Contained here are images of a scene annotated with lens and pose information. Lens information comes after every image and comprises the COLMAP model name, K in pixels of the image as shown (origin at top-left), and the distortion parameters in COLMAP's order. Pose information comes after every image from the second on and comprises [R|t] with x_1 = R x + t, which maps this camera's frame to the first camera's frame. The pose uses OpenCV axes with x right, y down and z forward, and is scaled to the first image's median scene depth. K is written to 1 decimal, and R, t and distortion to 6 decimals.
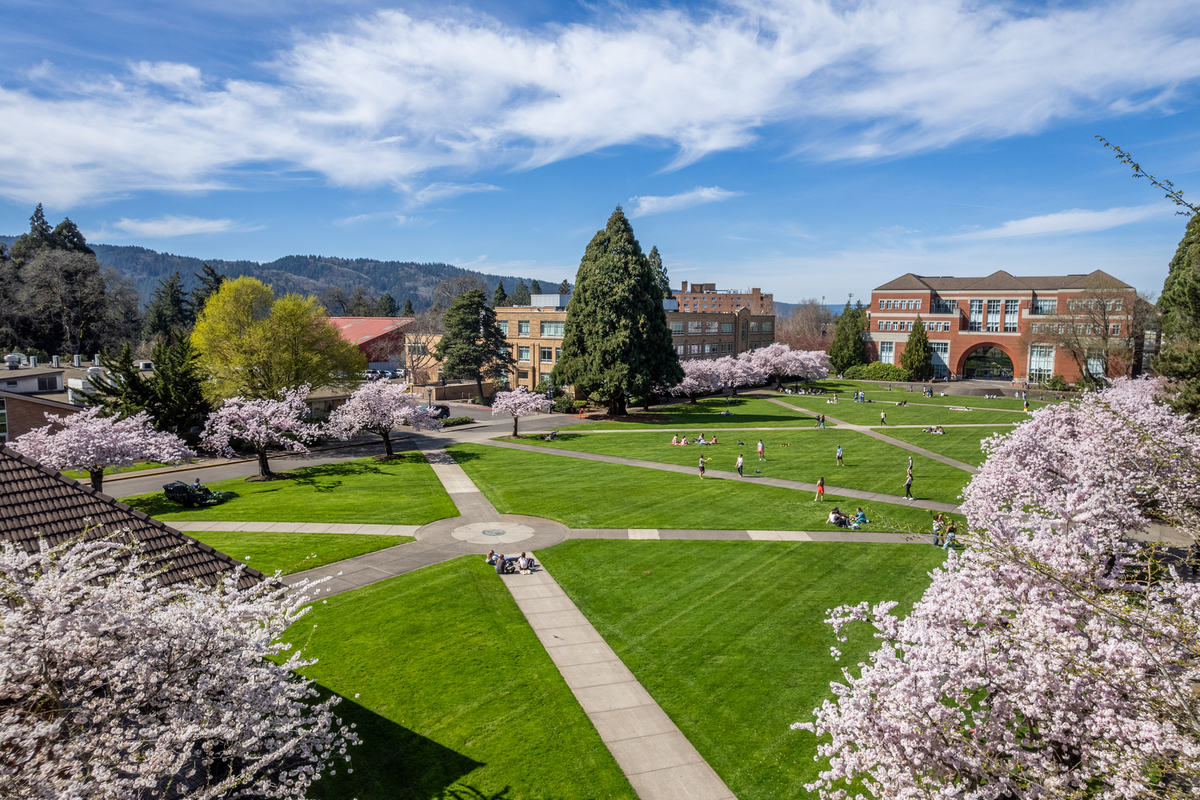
lens RADIAL K [[727.3, 0, 600.0], [0, 727.3, 400.0], [0, 0, 1]] dist [-0.059178, -0.000435]
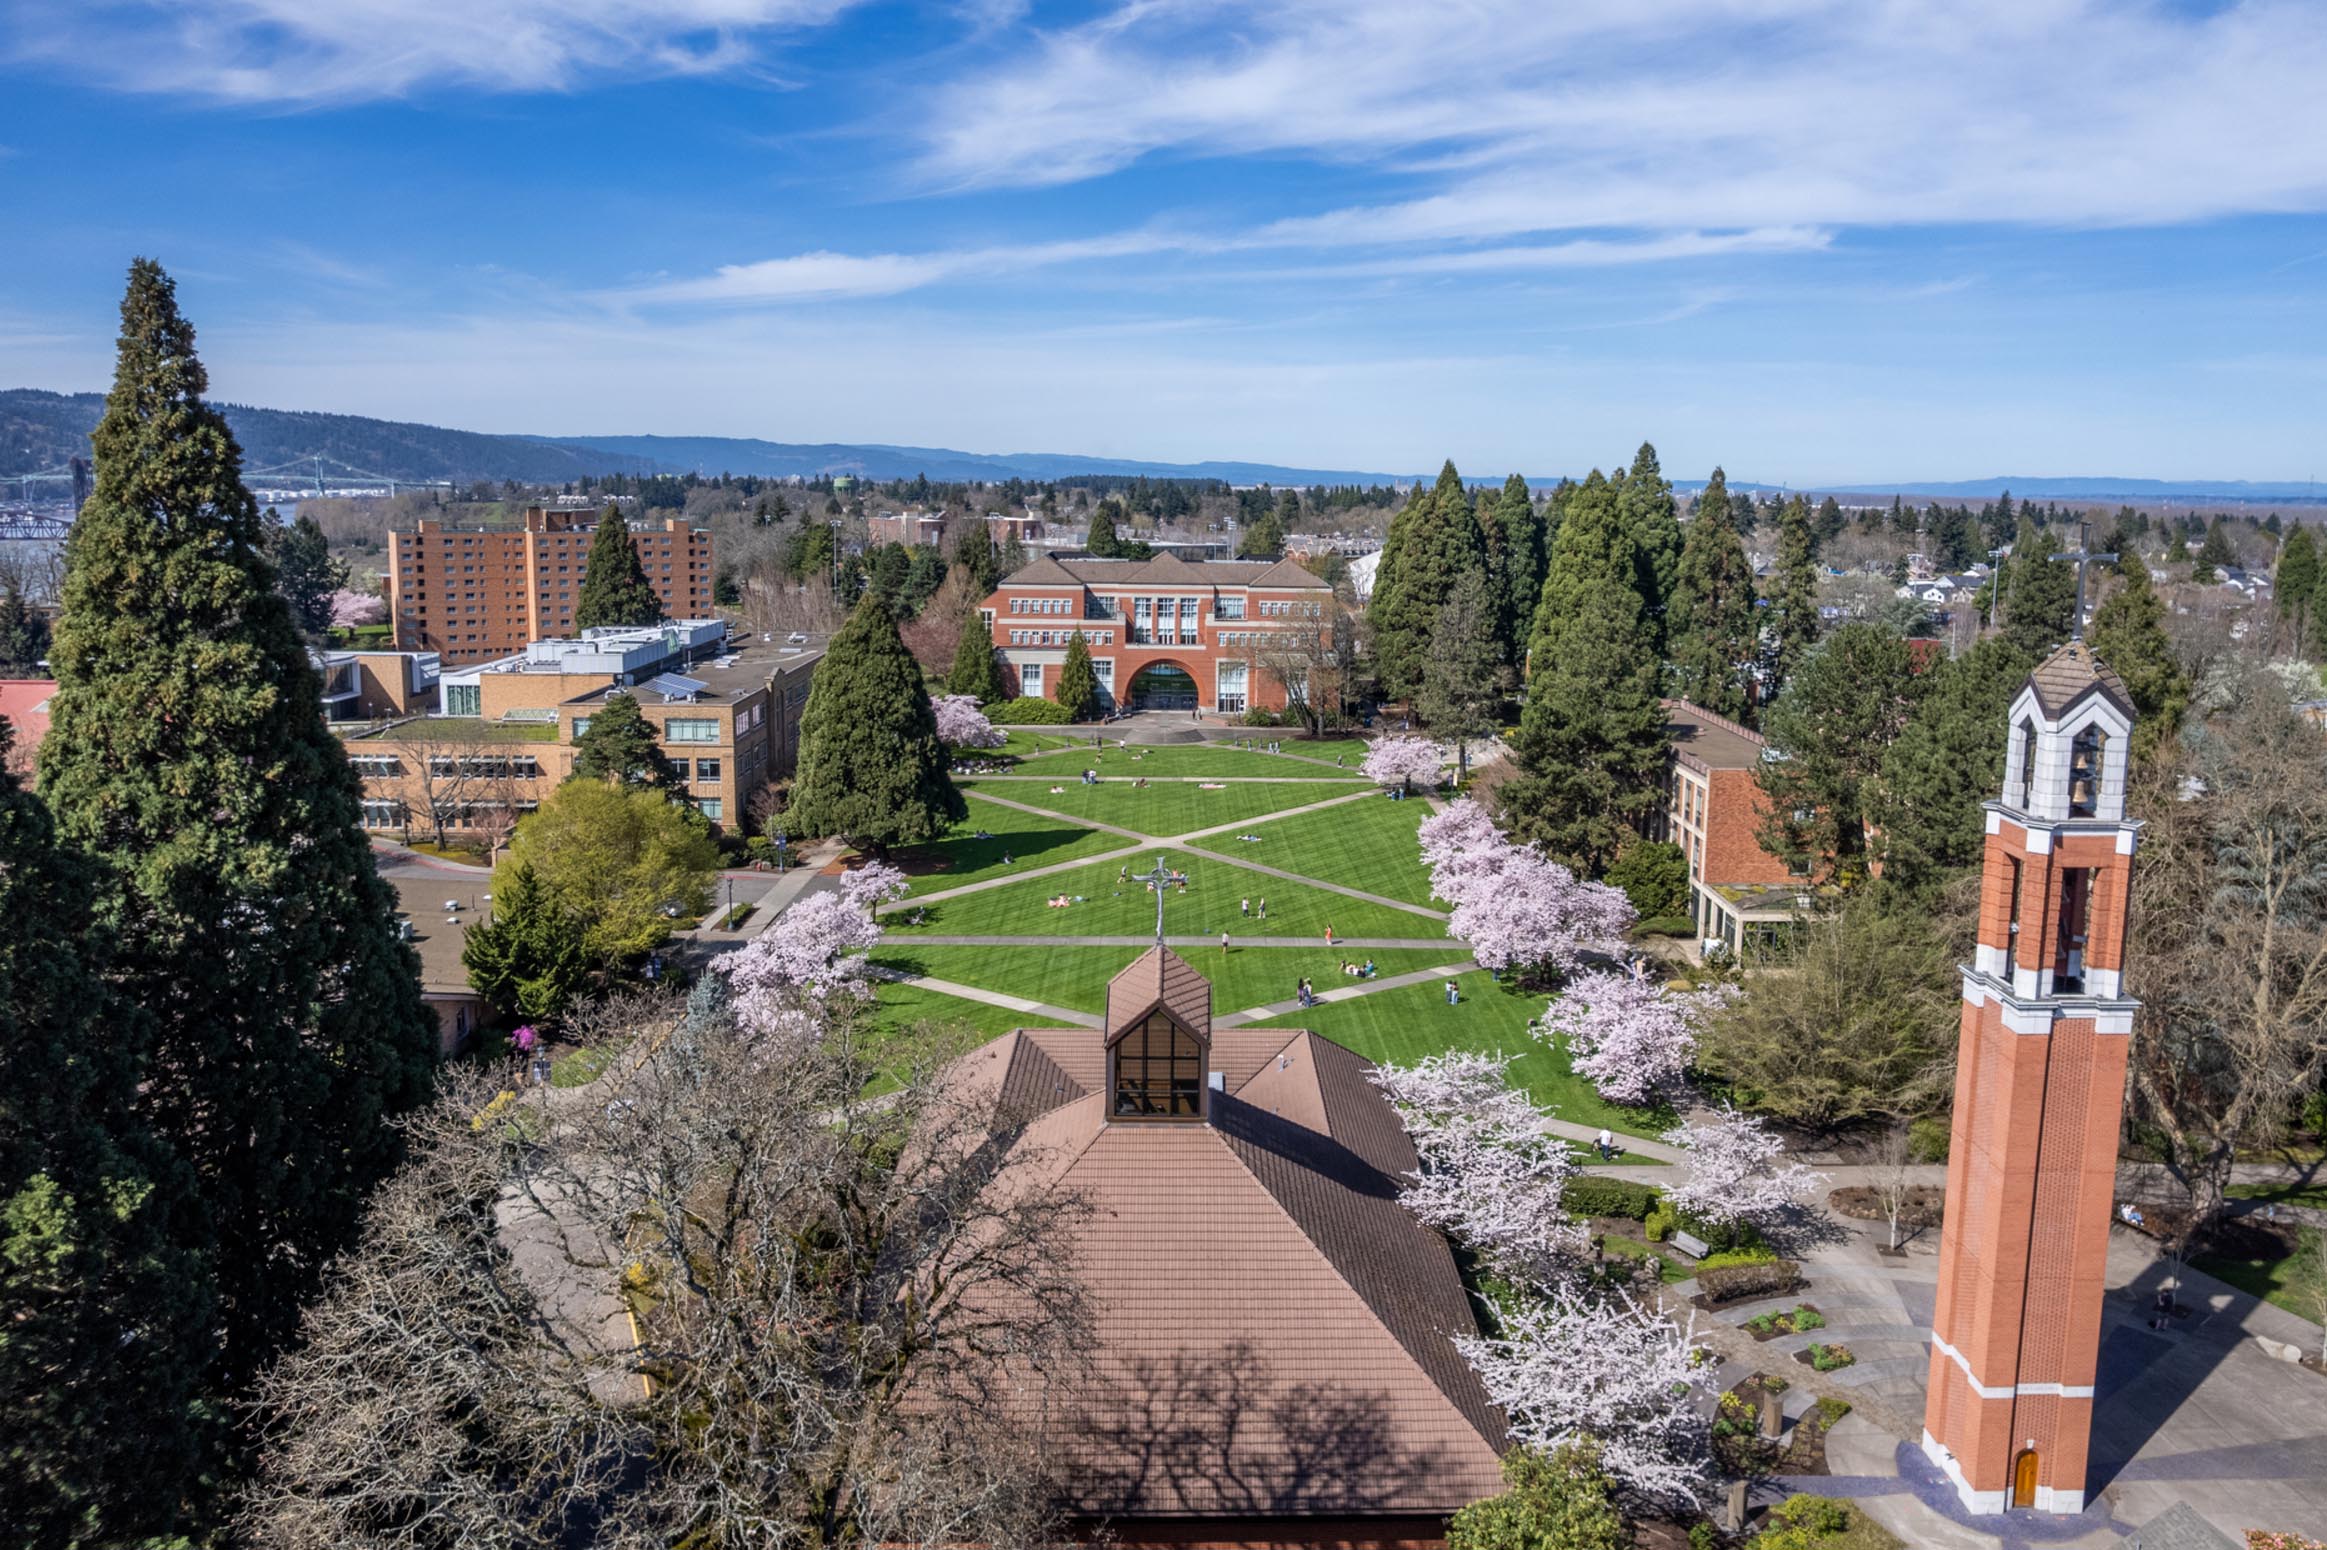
lens RADIAL K [[1410.3, 0, 1163.5], [0, 1410.3, 775.0], [0, 0, 1]] dist [-0.059178, -0.000435]
pose [[0.821566, -0.103683, 0.560606, -0.258062], [0.069200, 0.994189, 0.082461, -0.080621], [-0.565898, -0.028953, 0.823967, -0.165437]]
